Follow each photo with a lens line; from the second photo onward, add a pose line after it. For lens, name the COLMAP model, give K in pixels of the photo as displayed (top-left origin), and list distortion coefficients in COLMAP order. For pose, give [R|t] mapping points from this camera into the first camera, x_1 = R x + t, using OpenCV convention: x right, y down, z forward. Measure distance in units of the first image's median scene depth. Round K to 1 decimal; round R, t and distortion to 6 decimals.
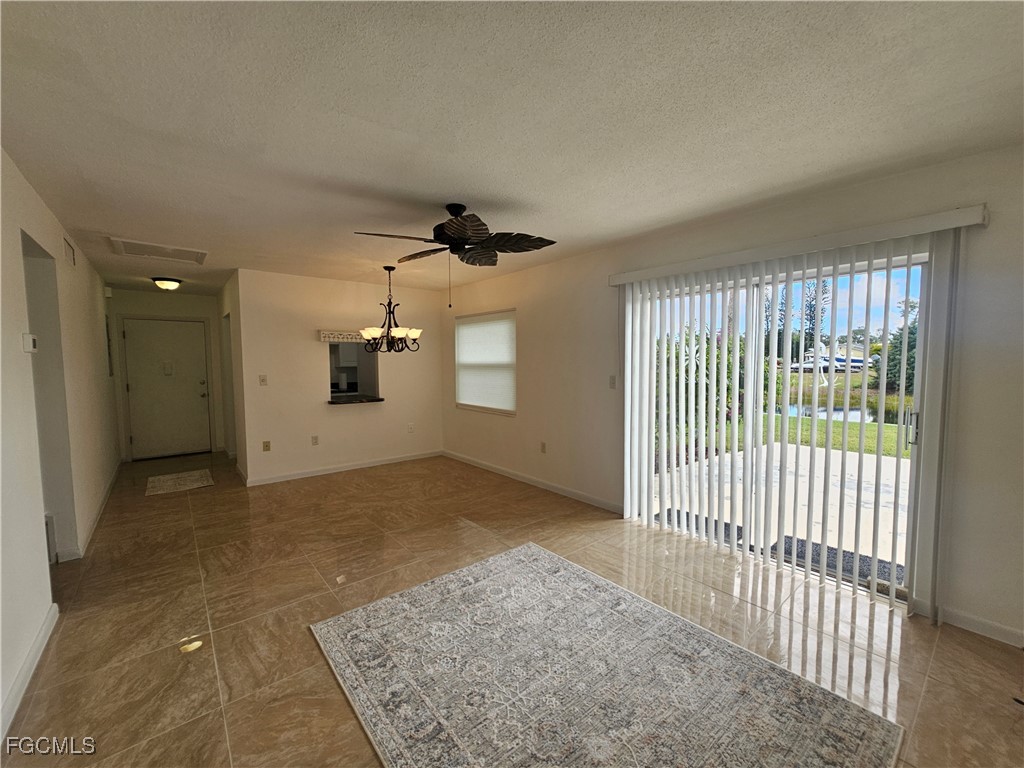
lens RADIAL K [[419.8, 0, 508.2], [0, 419.8, 389.7], [0, 0, 1]] dist [0.001735, 0.000348]
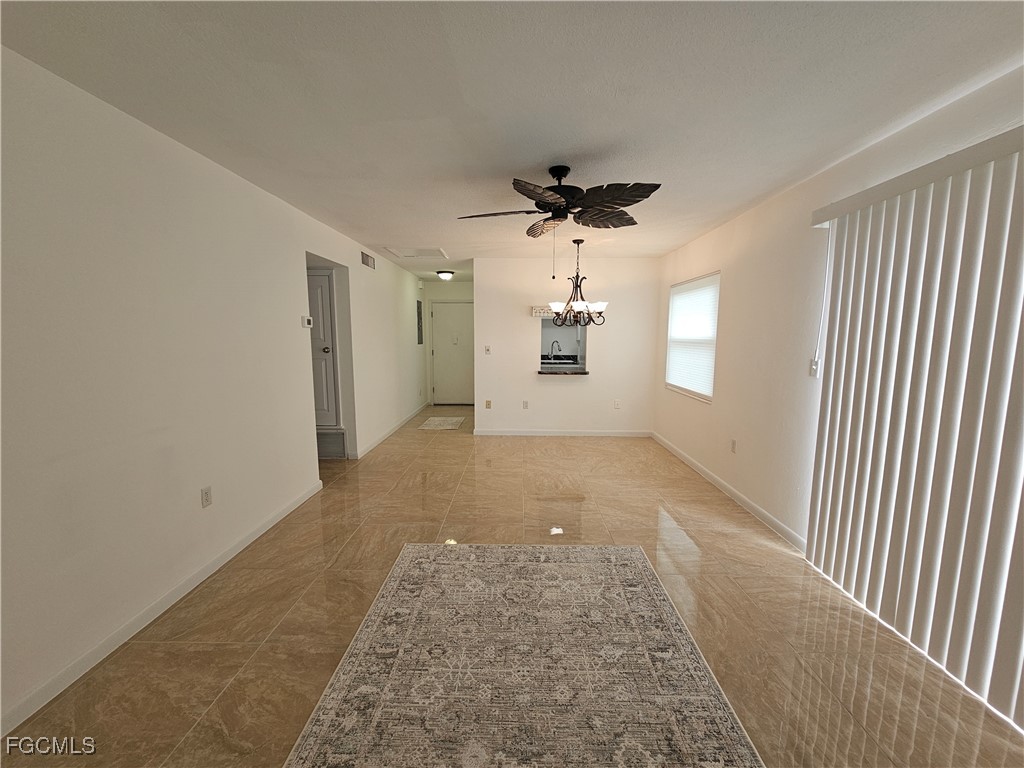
lens RADIAL K [[419.8, 0, 508.2], [0, 419.8, 389.7], [0, 0, 1]] dist [0.001735, 0.000348]
pose [[0.758080, 0.092773, -0.645529, 0.294241], [-0.053304, 0.995332, 0.080449, -0.010640], [0.649979, -0.026578, 0.759487, 0.136278]]
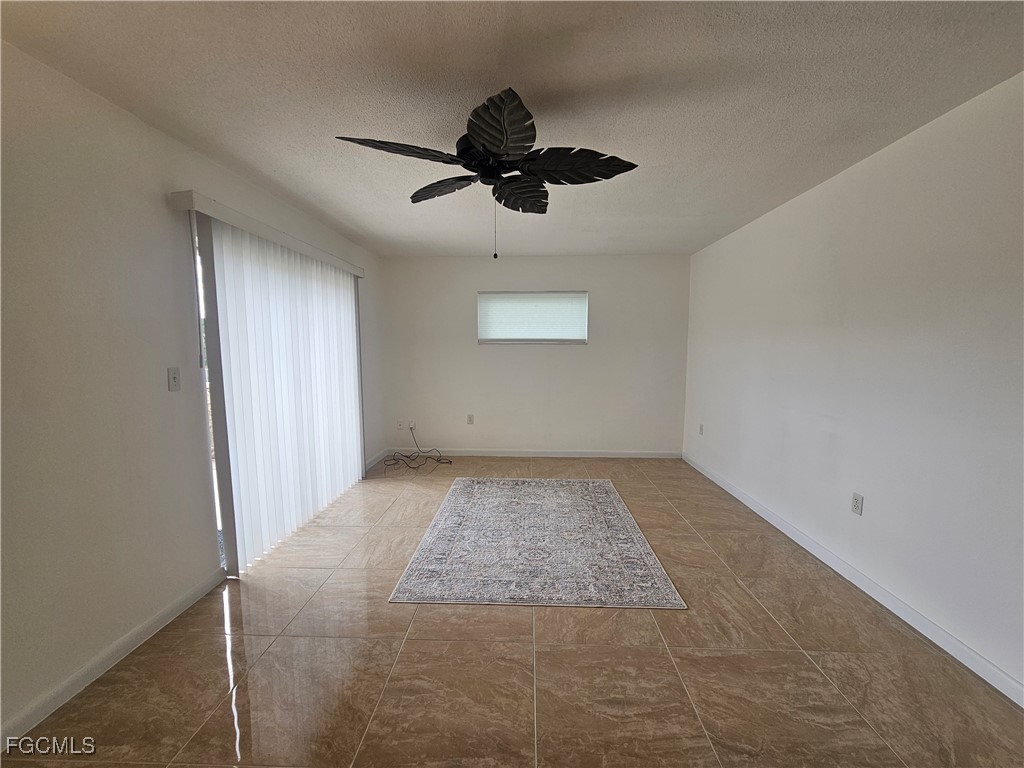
lens RADIAL K [[419.8, 0, 508.2], [0, 419.8, 389.7], [0, 0, 1]] dist [0.001735, 0.000348]
pose [[-0.745649, -0.065232, 0.663139, -0.422432], [0.053899, 0.986031, 0.157599, -0.064820], [-0.664156, 0.153256, -0.731717, 1.043269]]
